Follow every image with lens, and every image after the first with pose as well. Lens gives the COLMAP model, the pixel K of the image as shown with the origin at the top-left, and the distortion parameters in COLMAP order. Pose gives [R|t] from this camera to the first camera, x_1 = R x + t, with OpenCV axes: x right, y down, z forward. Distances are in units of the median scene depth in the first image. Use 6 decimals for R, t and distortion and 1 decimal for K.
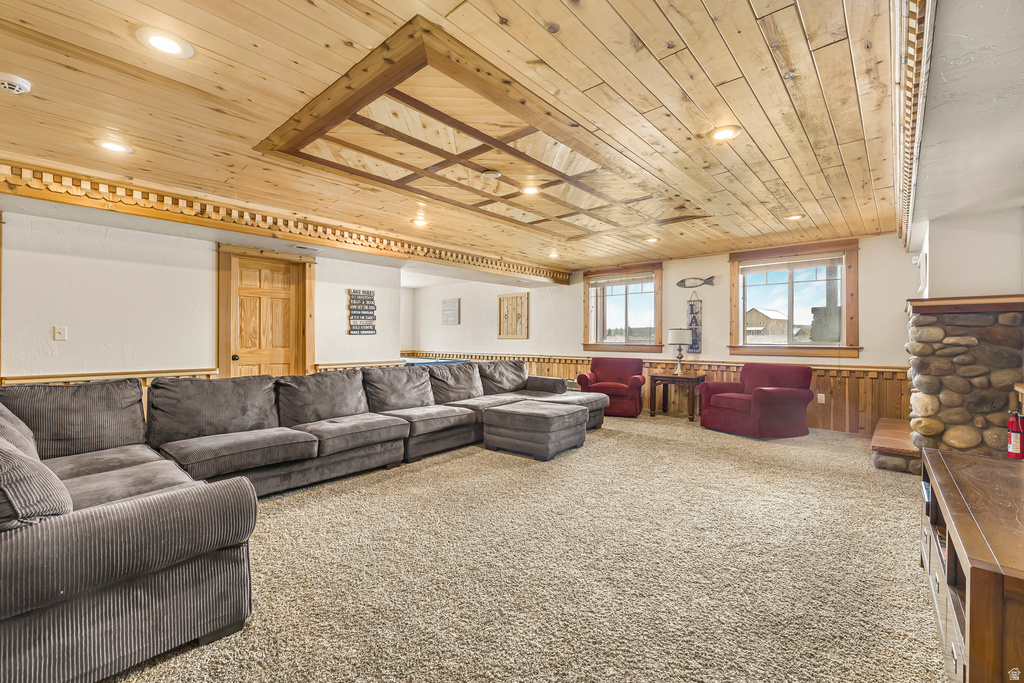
lens RADIAL K [[433.3, 0, 510.4], [0, 433.3, 344.2], [0, 0, 1]] dist [-0.001666, 0.000639]
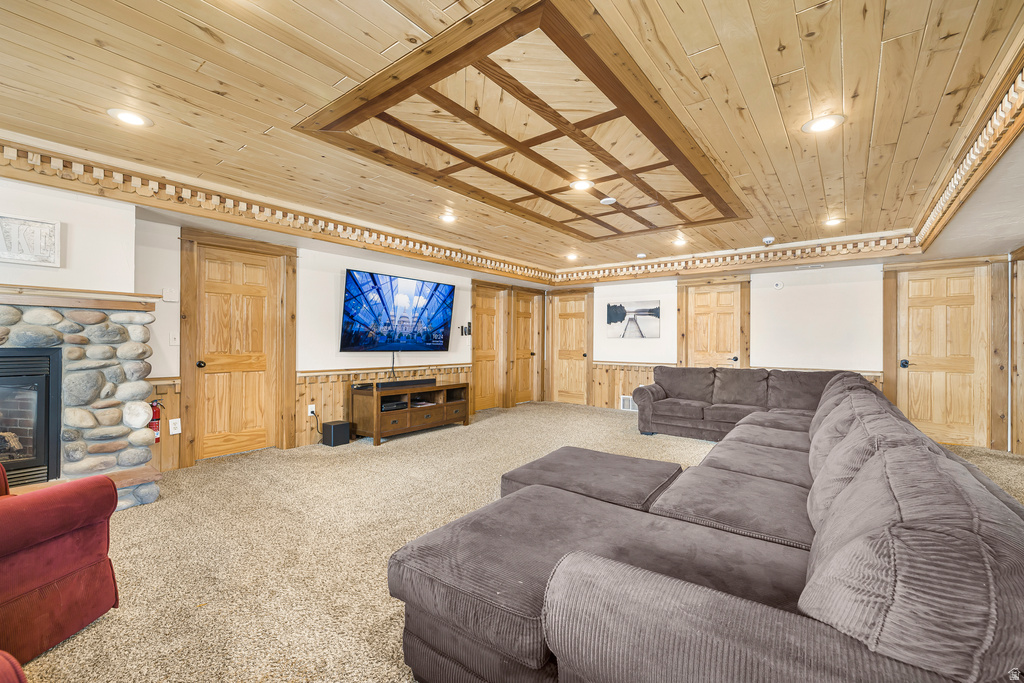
lens RADIAL K [[433.3, 0, 511.4], [0, 433.3, 336.2], [0, 0, 1]] dist [-0.001666, 0.000639]
pose [[-0.998127, -0.012457, -0.059896, 0.161639], [-0.012507, 0.999922, 0.000452, -0.015854], [0.059886, 0.001201, -0.998205, 1.237159]]
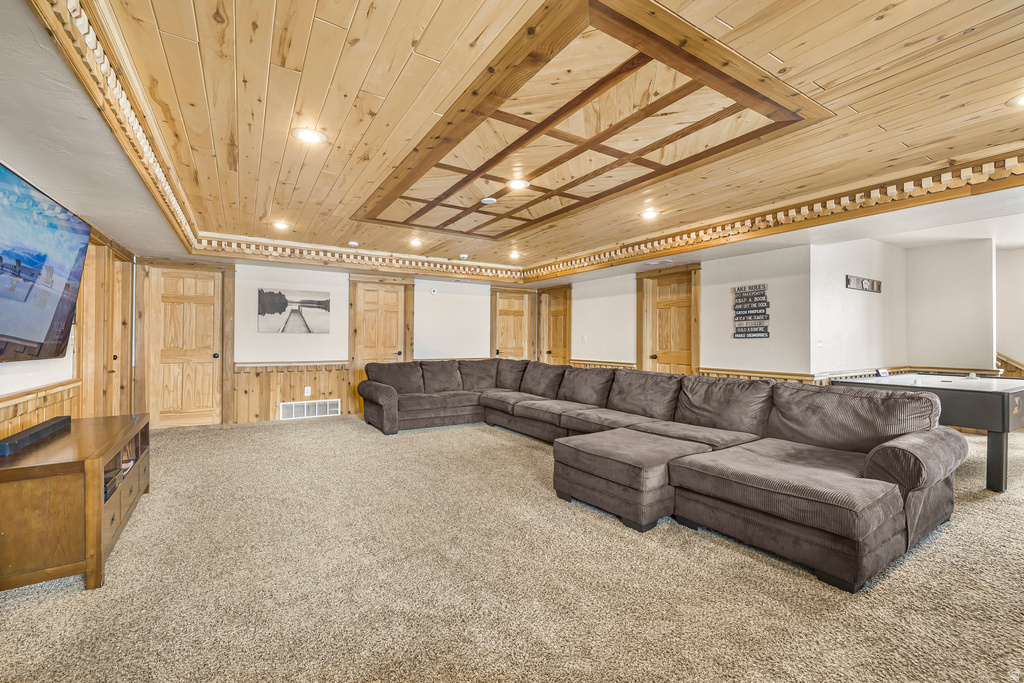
lens RADIAL K [[433.3, 0, 511.3], [0, 433.3, 337.7], [0, 0, 1]] dist [-0.001666, 0.000639]
pose [[-0.278125, -0.011272, -0.960479, 0.615267], [-0.021048, 0.999763, -0.005639, -0.008356], [0.960314, 0.018648, -0.278296, 0.804548]]
